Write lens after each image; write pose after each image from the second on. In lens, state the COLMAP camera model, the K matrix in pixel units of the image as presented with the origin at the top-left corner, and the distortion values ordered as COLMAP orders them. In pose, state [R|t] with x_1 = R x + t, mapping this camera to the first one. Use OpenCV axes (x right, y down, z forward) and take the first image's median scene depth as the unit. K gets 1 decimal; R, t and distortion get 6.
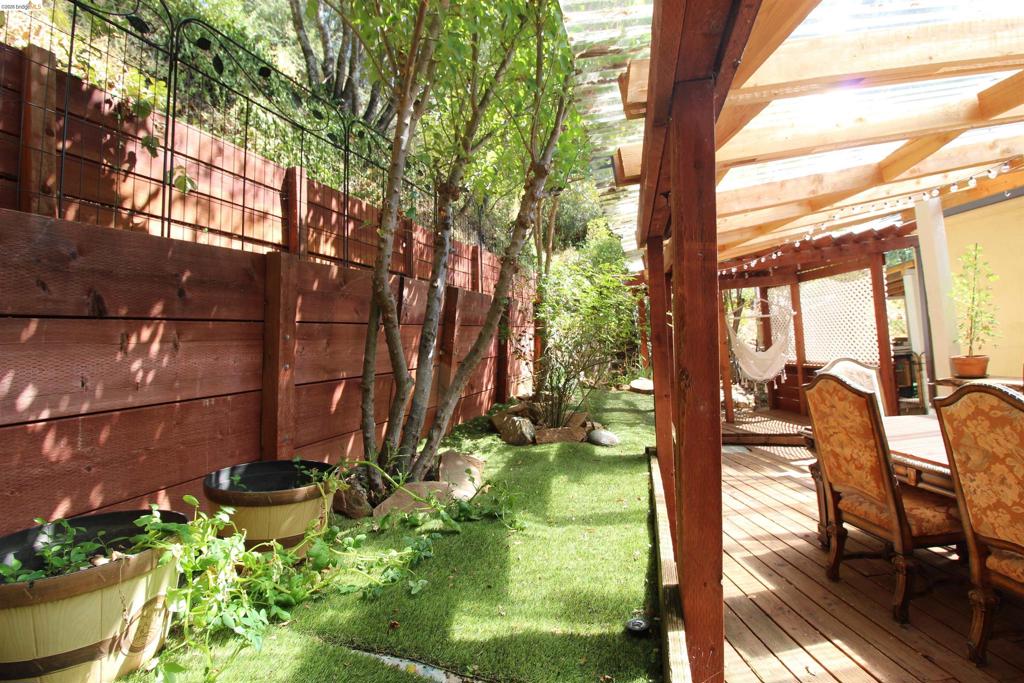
lens RADIAL K [[473.3, 0, 512.4], [0, 473.3, 326.1], [0, 0, 1]] dist [-0.002204, -0.011962]
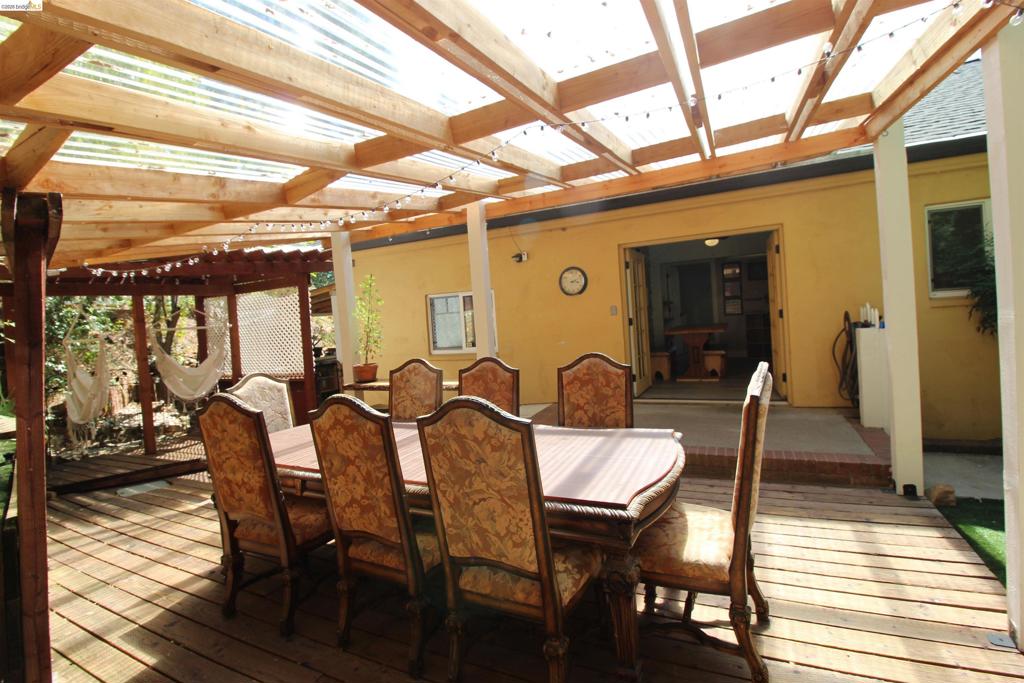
lens RADIAL K [[473.3, 0, 512.4], [0, 473.3, 326.1], [0, 0, 1]] dist [-0.002204, -0.011962]
pose [[0.510616, 0.024731, 0.859453, 0.160087], [-0.005136, 0.999656, -0.025714, -0.011635], [-0.859793, 0.008715, 0.510568, 0.041999]]
